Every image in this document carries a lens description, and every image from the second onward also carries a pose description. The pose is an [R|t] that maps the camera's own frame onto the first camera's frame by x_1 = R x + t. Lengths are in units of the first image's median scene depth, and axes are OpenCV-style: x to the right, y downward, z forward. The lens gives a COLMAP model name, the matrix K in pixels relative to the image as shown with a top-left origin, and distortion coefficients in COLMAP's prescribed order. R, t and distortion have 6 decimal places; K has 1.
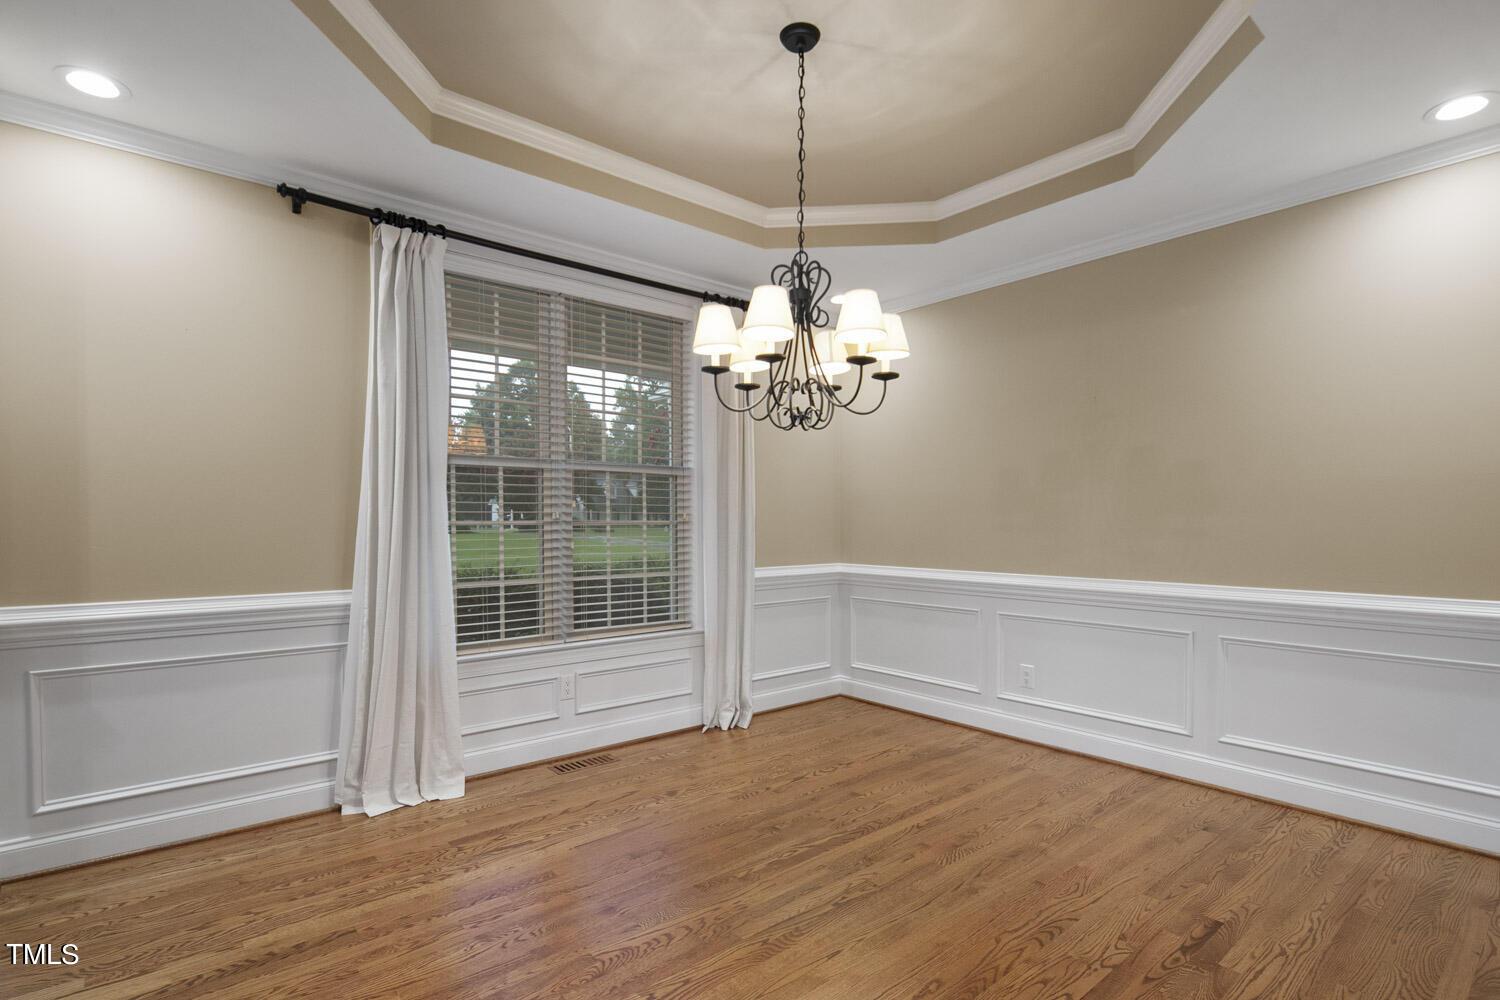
lens RADIAL K [[729.3, 0, 752.0], [0, 729.3, 510.1], [0, 0, 1]] dist [-0.002275, -0.001585]
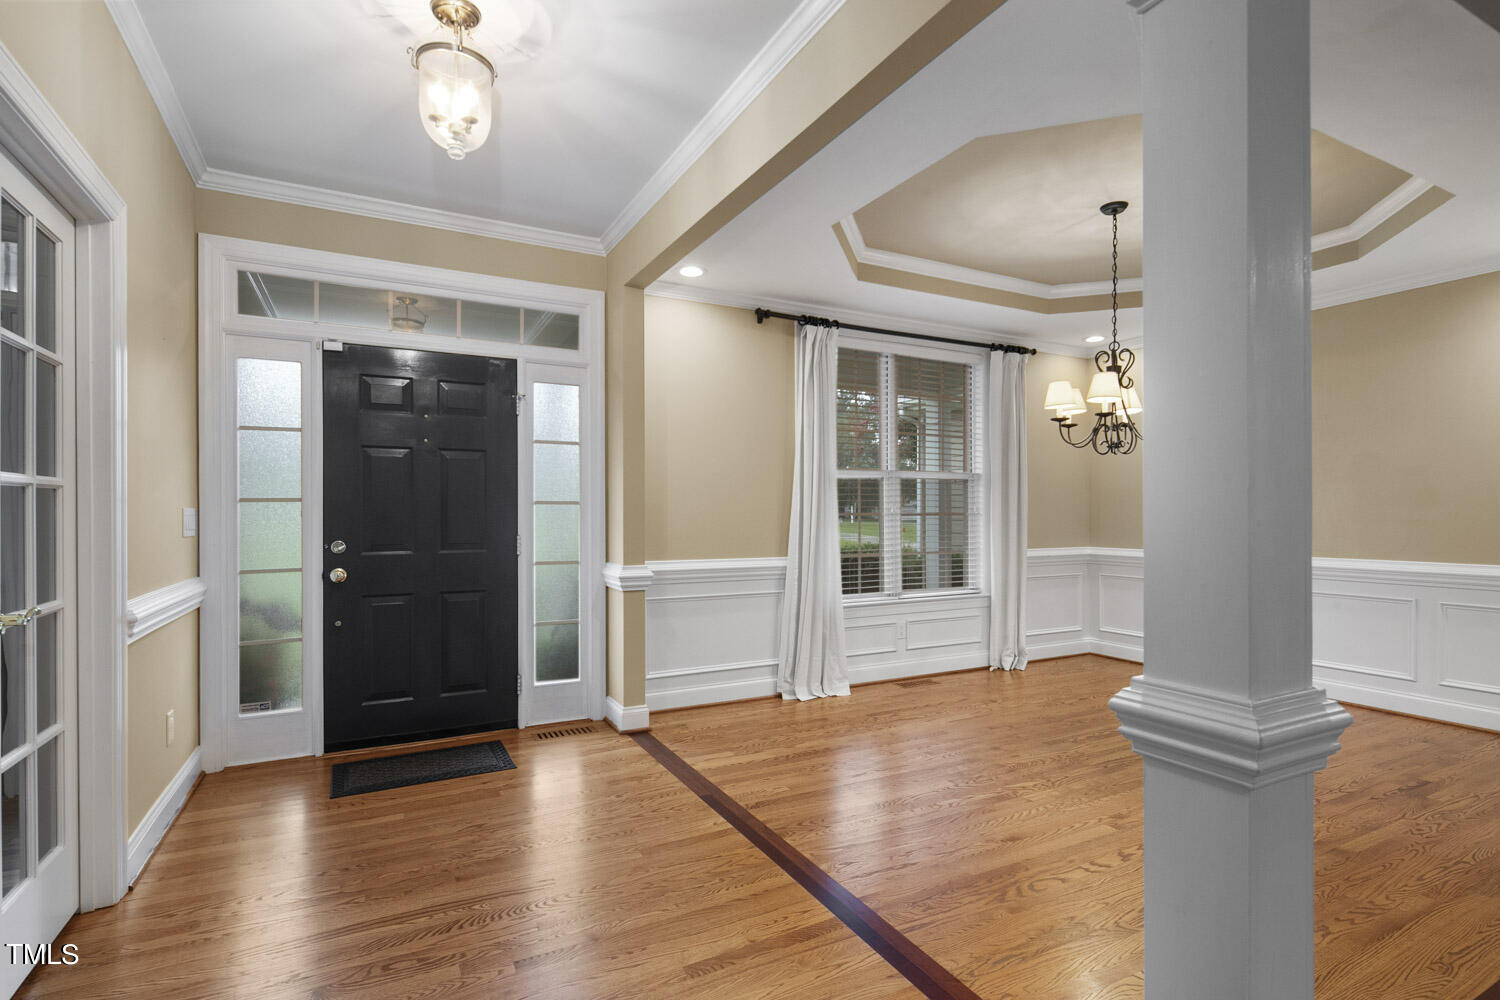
lens RADIAL K [[729.3, 0, 746.8], [0, 729.3, 499.0], [0, 0, 1]] dist [-0.002275, -0.001585]
pose [[0.975367, -0.006264, -0.220502, -0.285131], [0.005118, 0.999970, -0.005768, -0.007523], [0.220531, 0.004497, 0.975370, -0.557481]]
